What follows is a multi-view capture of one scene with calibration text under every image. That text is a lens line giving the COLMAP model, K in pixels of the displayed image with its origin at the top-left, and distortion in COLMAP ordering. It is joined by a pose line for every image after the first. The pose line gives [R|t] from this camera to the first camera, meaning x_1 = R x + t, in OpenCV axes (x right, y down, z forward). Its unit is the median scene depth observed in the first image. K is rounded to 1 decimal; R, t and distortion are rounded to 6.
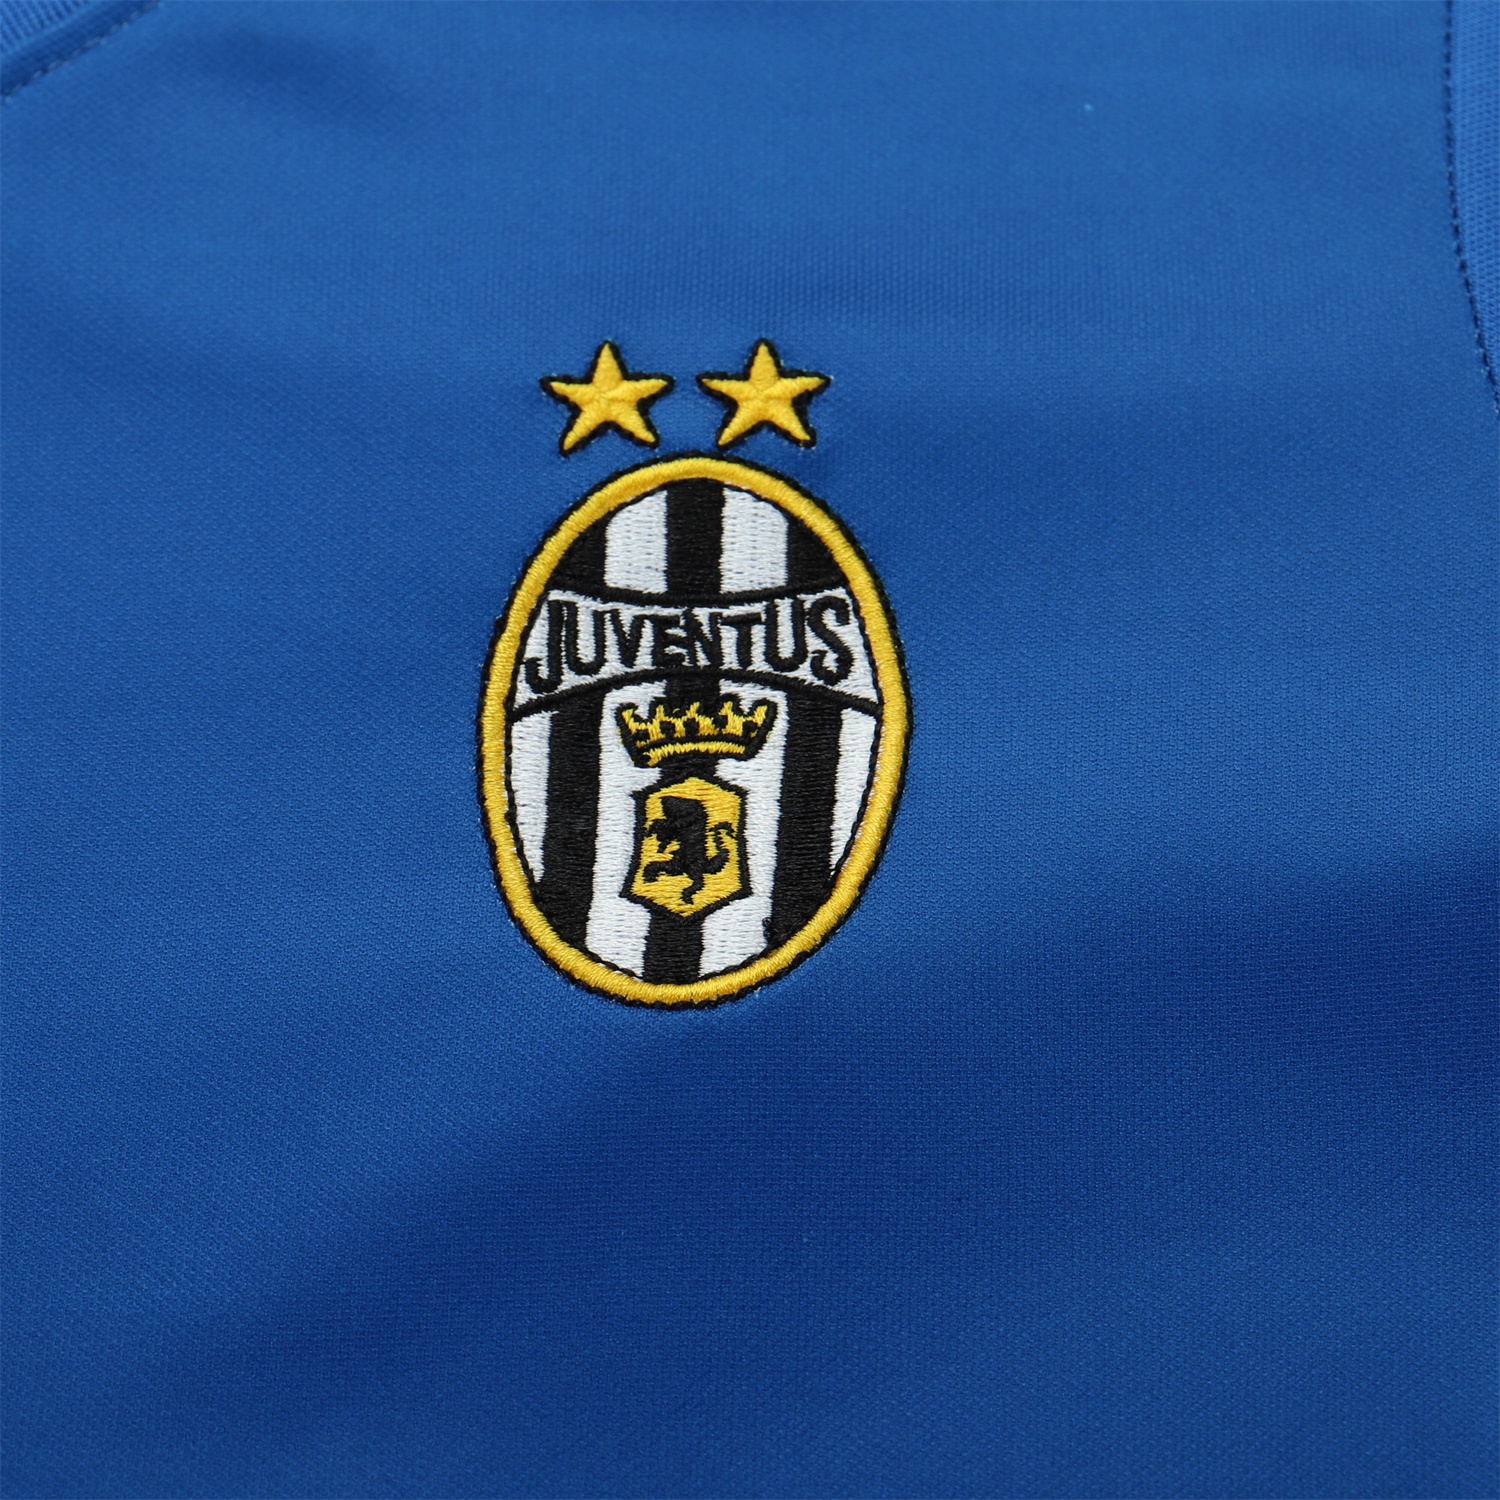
lens RADIAL K [[5106.6, 0, 749.7], [0, 5106.6, 749.9], [0, 0, 1]] dist [-0.014411, 0.000000]
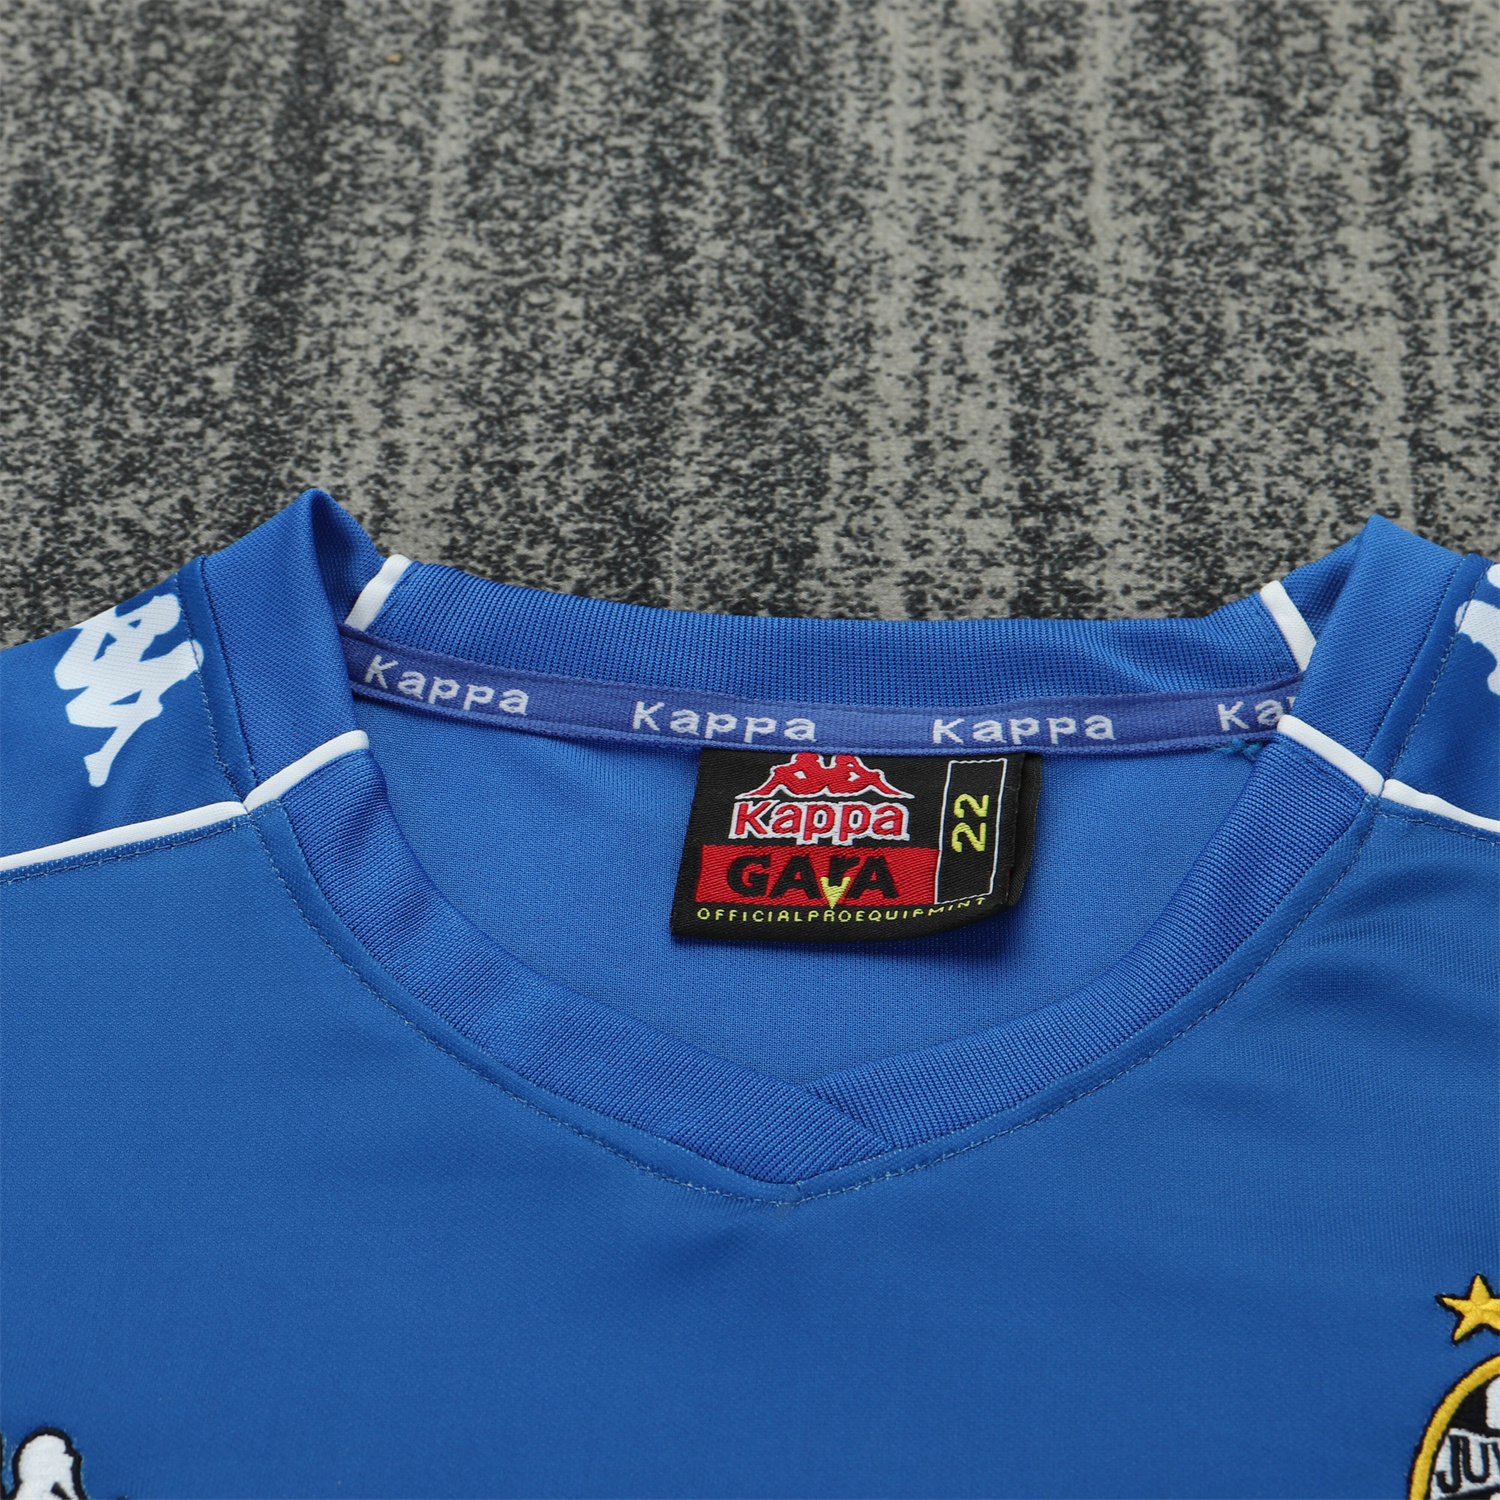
lens RADIAL K [[5106.6, 0, 750.2], [0, 5106.6, 749.9], [0, 0, 1]] dist [-0.014411, 0.000000]
pose [[0.998814, 0.033709, -0.035134, -0.197532], [-0.042409, 0.956808, -0.287609, 0.216423], [0.023922, 0.288758, 0.957103, -0.489121]]
